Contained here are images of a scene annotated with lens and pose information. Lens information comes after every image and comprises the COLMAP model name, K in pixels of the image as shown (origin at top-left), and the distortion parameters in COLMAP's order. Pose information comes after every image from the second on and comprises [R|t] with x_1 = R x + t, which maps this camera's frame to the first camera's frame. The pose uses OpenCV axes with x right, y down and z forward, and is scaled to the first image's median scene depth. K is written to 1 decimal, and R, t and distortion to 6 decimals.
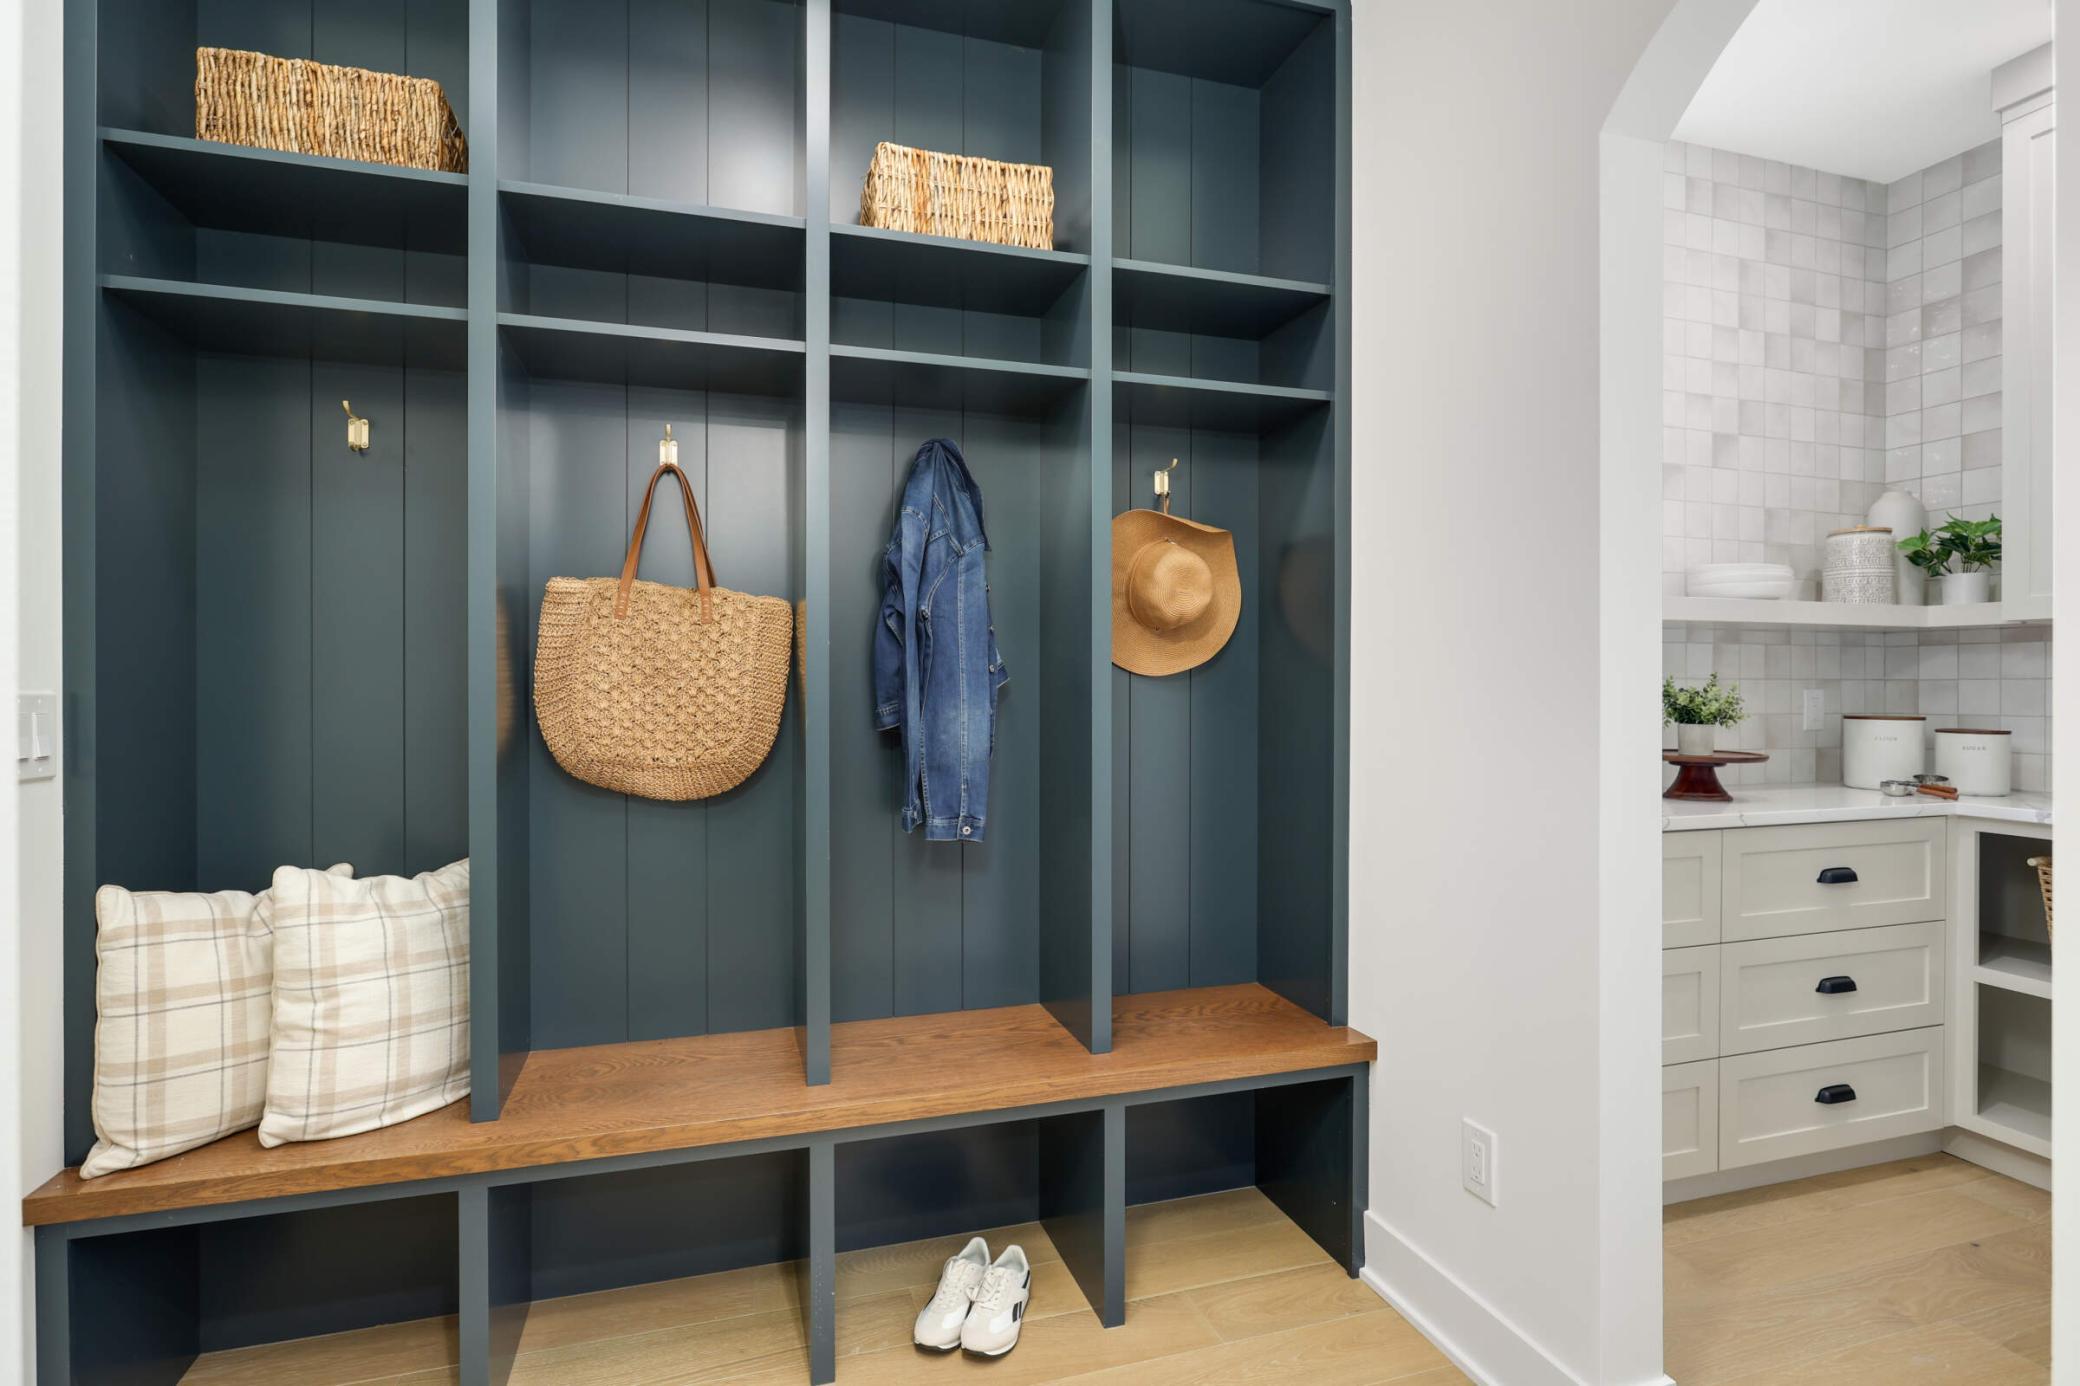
lens RADIAL K [[1061.7, 0, 1037.6], [0, 1061.7, 698.6], [0, 0, 1]] dist [0.006796, -0.000651]
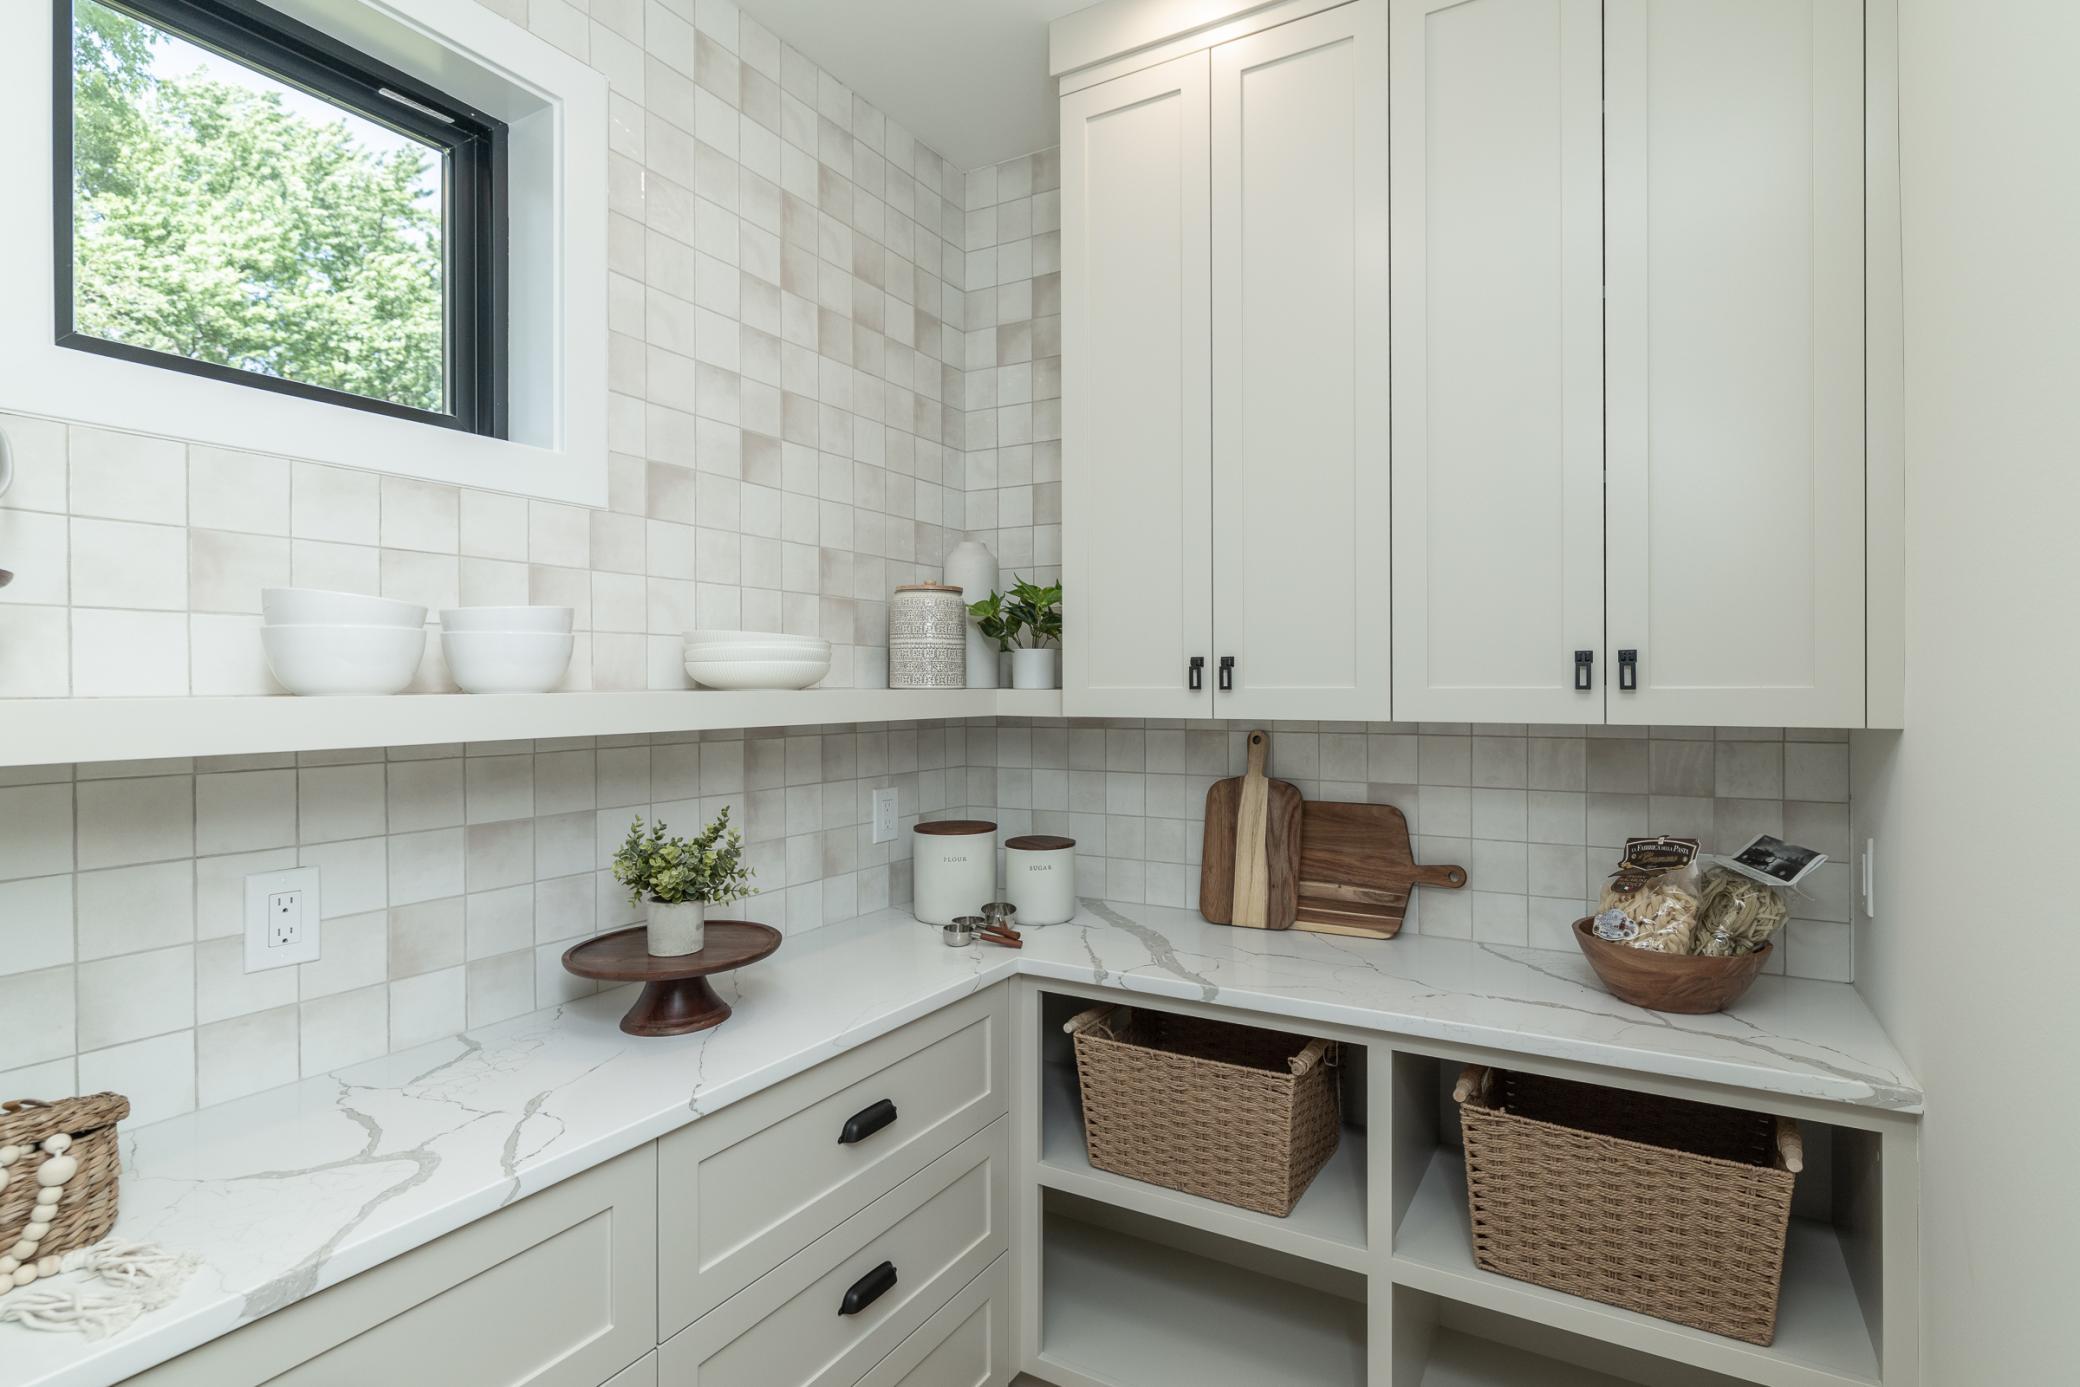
lens RADIAL K [[973.9, 0, 1043.9], [0, 973.9, 688.4], [0, 0, 1]] dist [0.001517, 0.000732]
pose [[0.778445, -0.003193, 0.627705, 0.391013], [0.005975, 0.999979, -0.002324, -0.082516], [-0.627684, 0.005560, 0.778448, 0.396347]]
